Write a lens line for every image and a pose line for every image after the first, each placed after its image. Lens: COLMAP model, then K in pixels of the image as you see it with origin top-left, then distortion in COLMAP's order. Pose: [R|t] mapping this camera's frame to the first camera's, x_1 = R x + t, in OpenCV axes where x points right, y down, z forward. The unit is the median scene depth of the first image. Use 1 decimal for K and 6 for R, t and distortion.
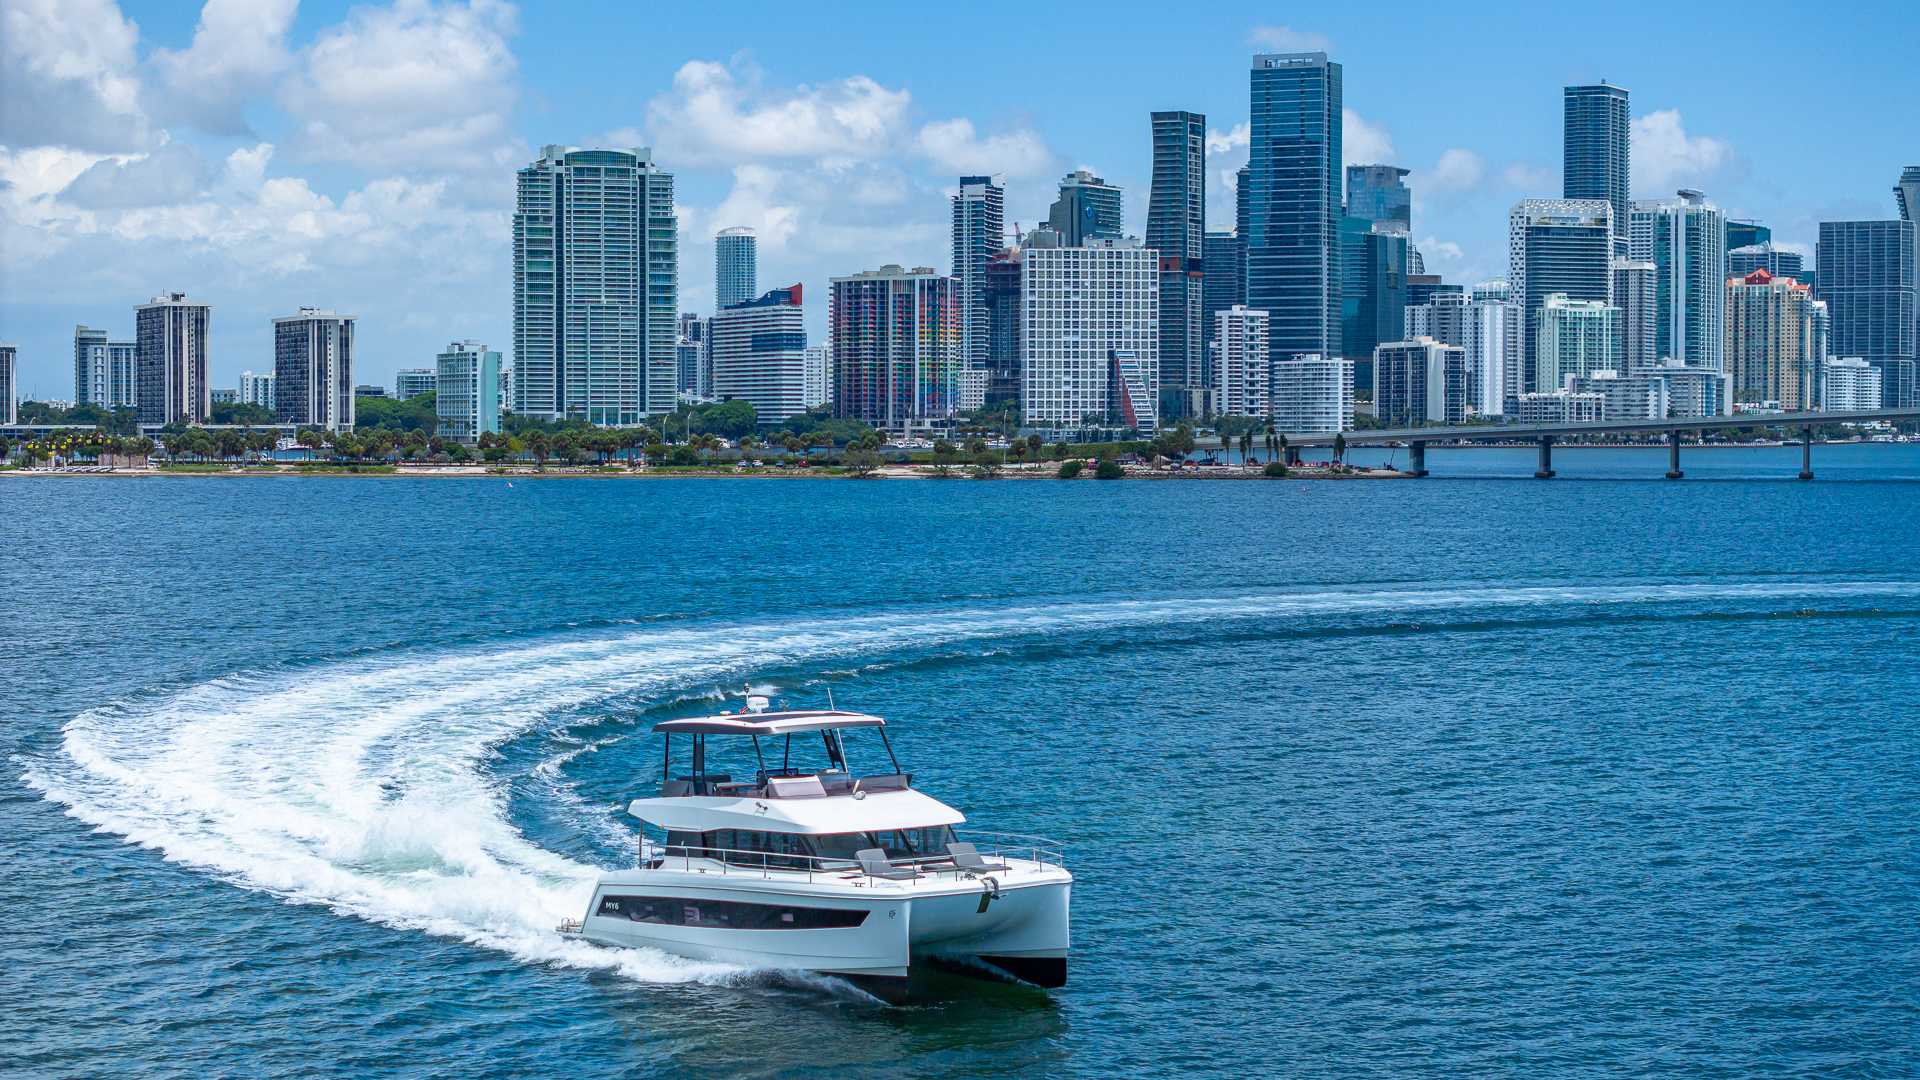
lens RADIAL K [[3912.3, 0, 959.0], [0, 3912.3, 491.9], [0, 0, 1]] dist [-0.122320, 0.628555]
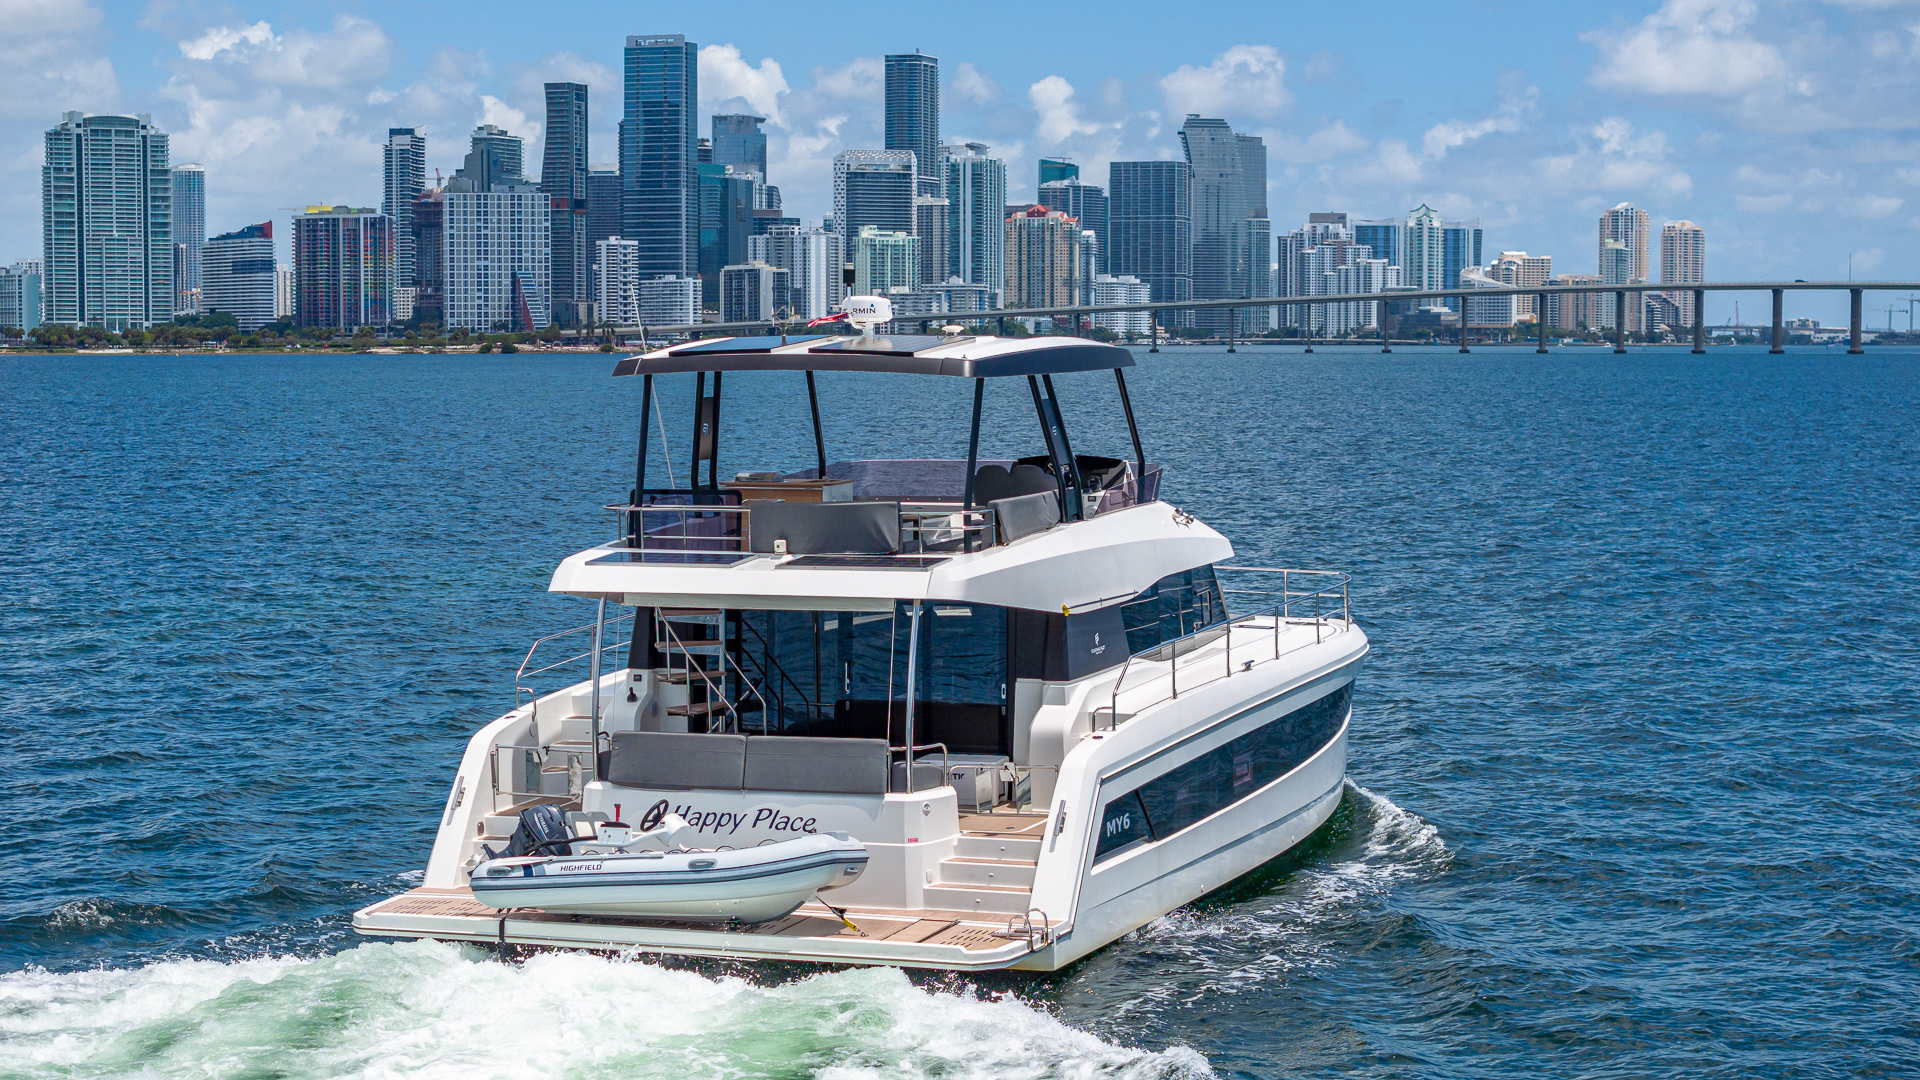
lens RADIAL K [[4017.6, 0, 960.0], [0, 4017.6, 540.0], [0, 0, 1]] dist [-0.163431, 0.633937]
pose [[0.989025, -0.009474, 0.147447, -0.010683], [0.004669, 0.999448, 0.032898, 0.008835], [-0.147677, -0.031849, 0.988523, -0.316629]]
